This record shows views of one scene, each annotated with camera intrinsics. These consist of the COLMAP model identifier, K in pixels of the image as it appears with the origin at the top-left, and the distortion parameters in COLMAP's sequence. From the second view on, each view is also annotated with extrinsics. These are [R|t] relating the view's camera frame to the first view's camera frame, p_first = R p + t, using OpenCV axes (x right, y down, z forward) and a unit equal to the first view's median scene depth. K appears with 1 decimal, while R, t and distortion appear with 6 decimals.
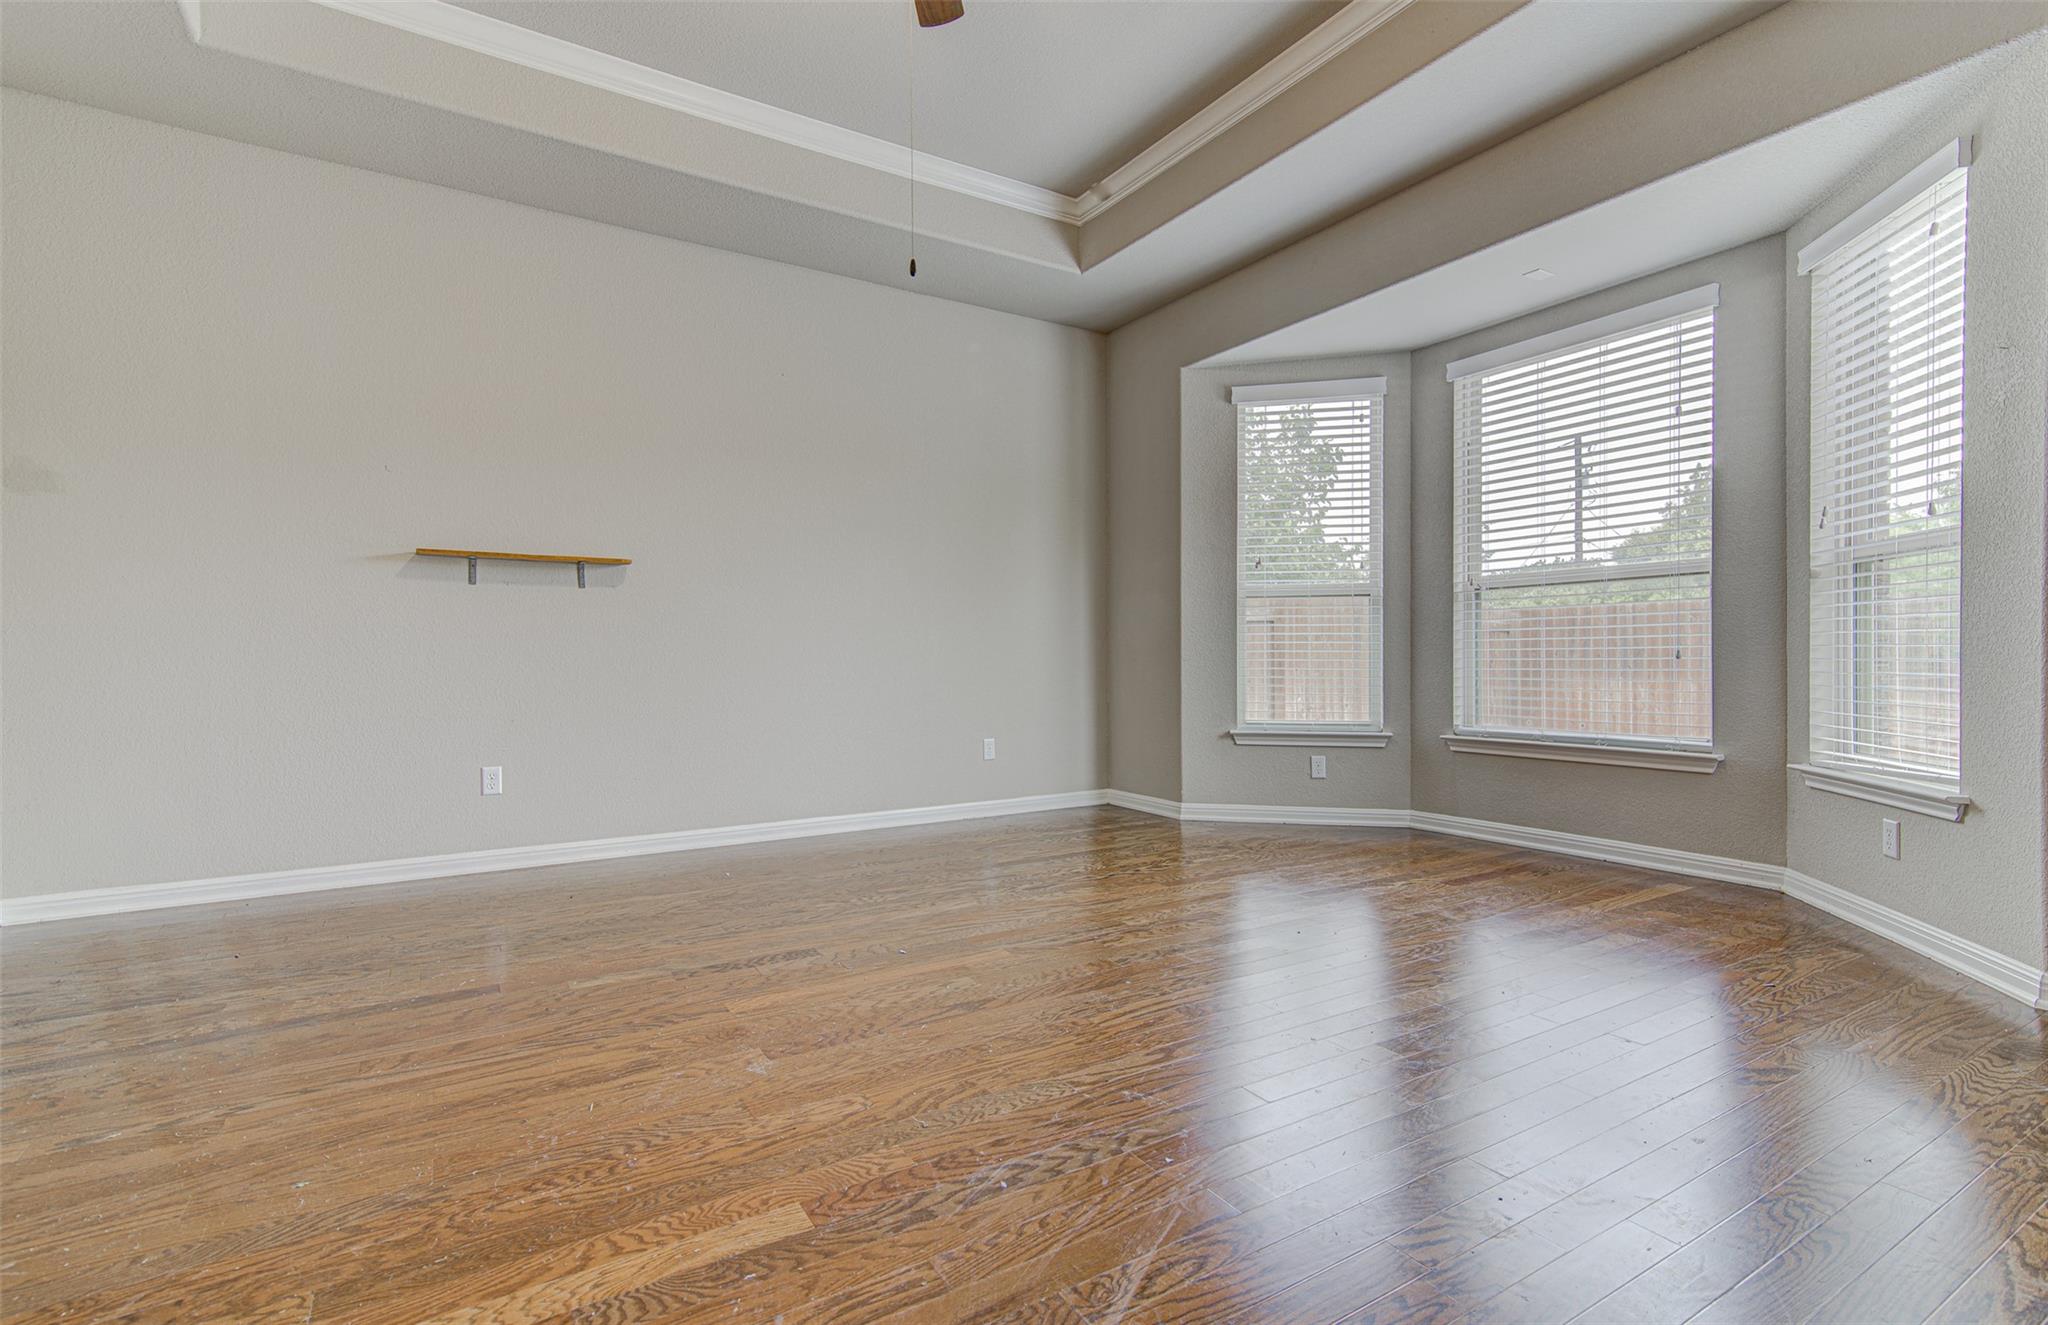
lens RADIAL K [[949.7, 0, 1020.7], [0, 949.7, 656.8], [0, 0, 1]] dist [0.012553, 0.001172]
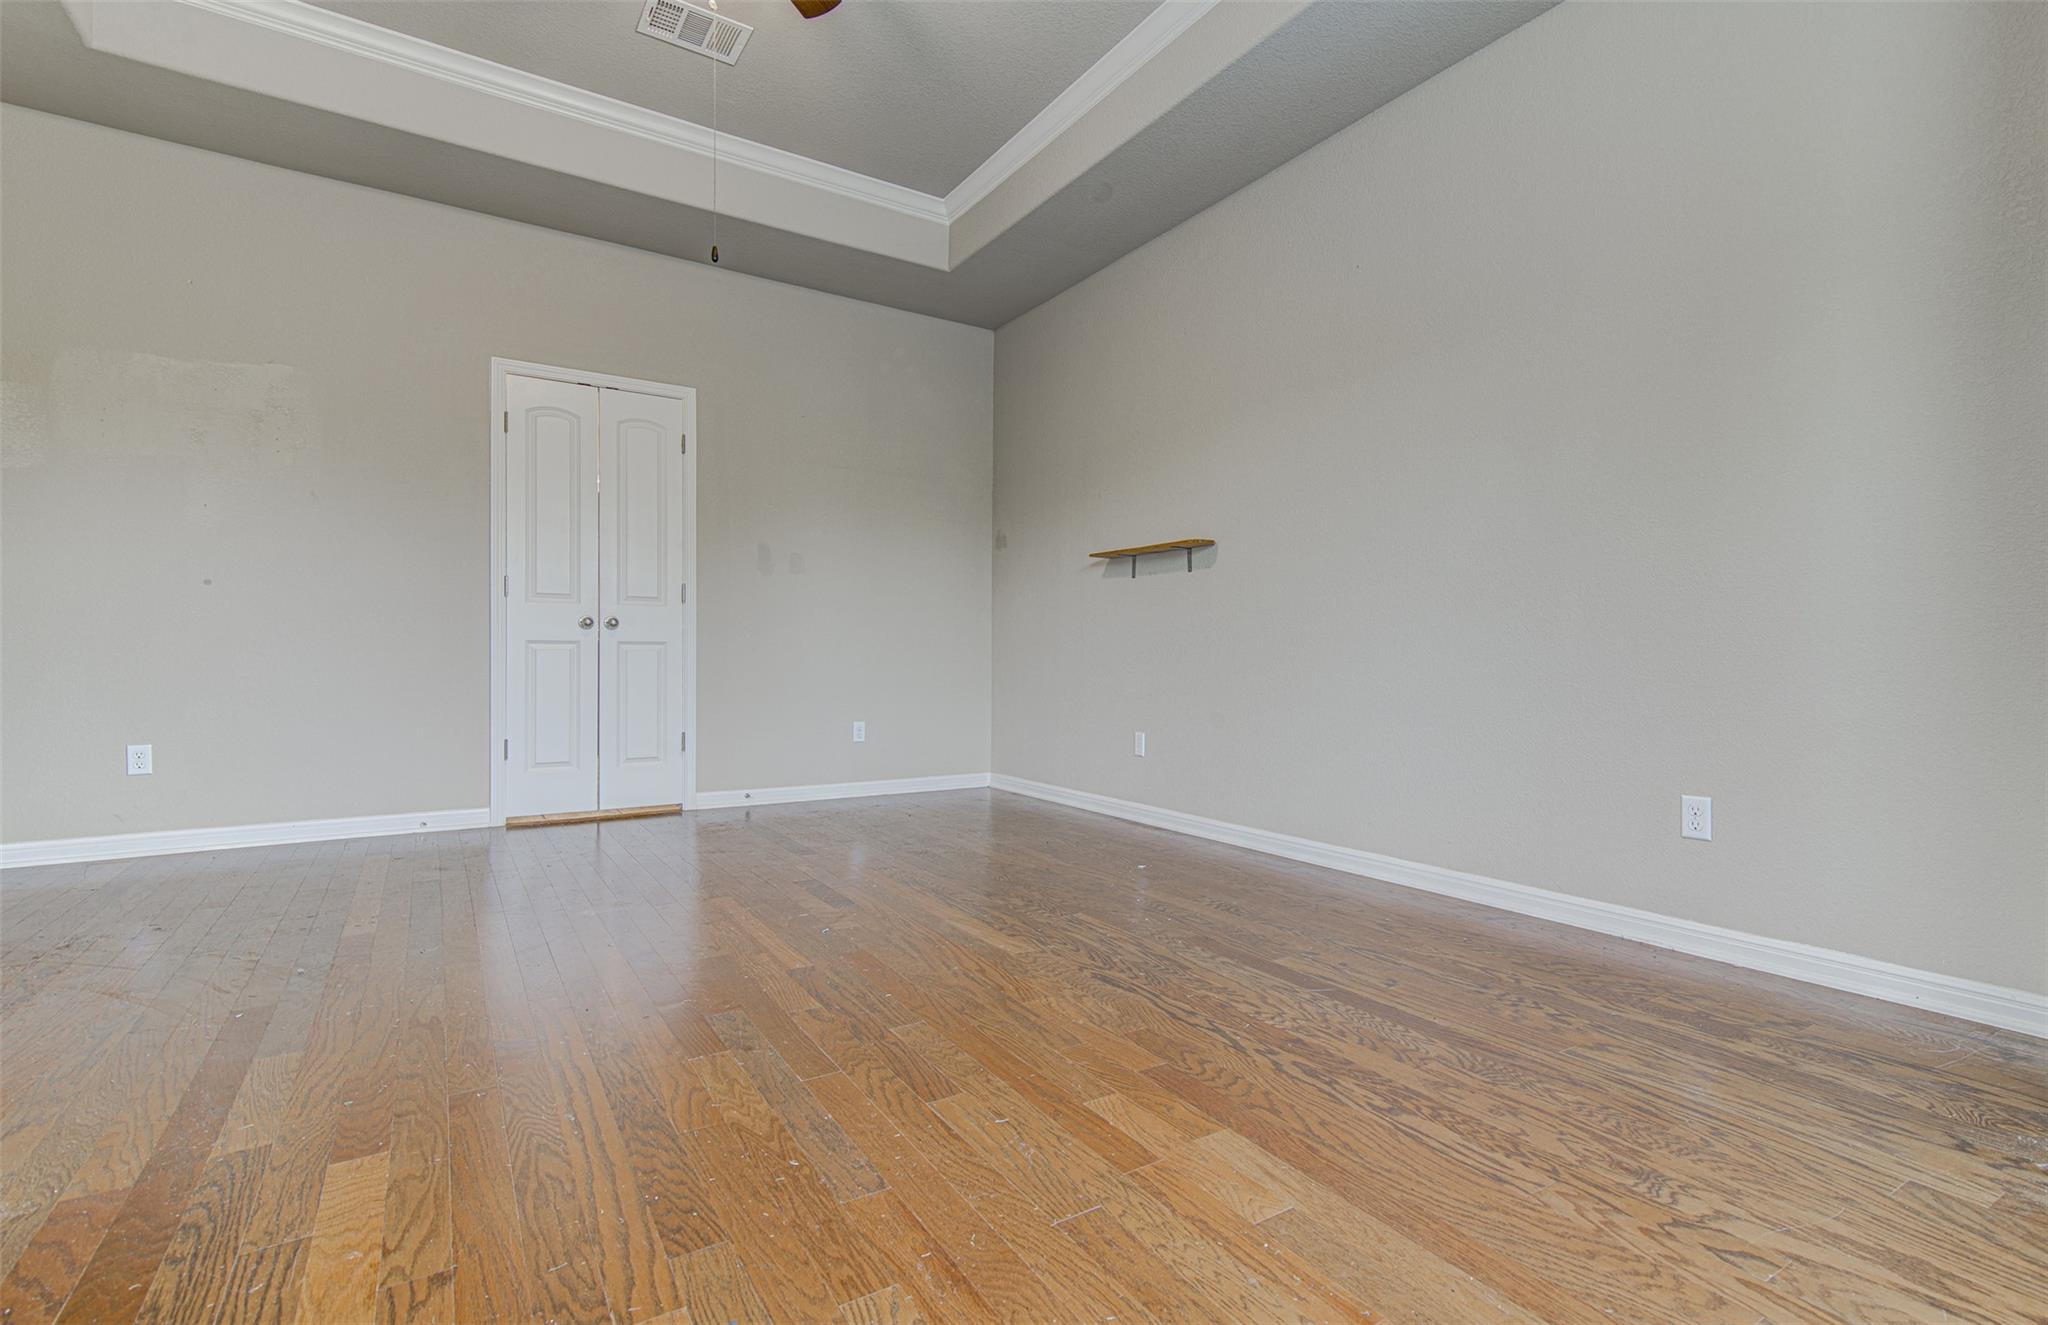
lens RADIAL K [[949.7, 0, 1031.8], [0, 949.7, 667.0], [0, 0, 1]] dist [0.012553, 0.001172]
pose [[0.002653, 0.010881, -0.999937, 0.607746], [-0.012980, 0.999857, 0.010846, 0.022921], [0.999912, 0.012950, 0.002794, 0.874320]]
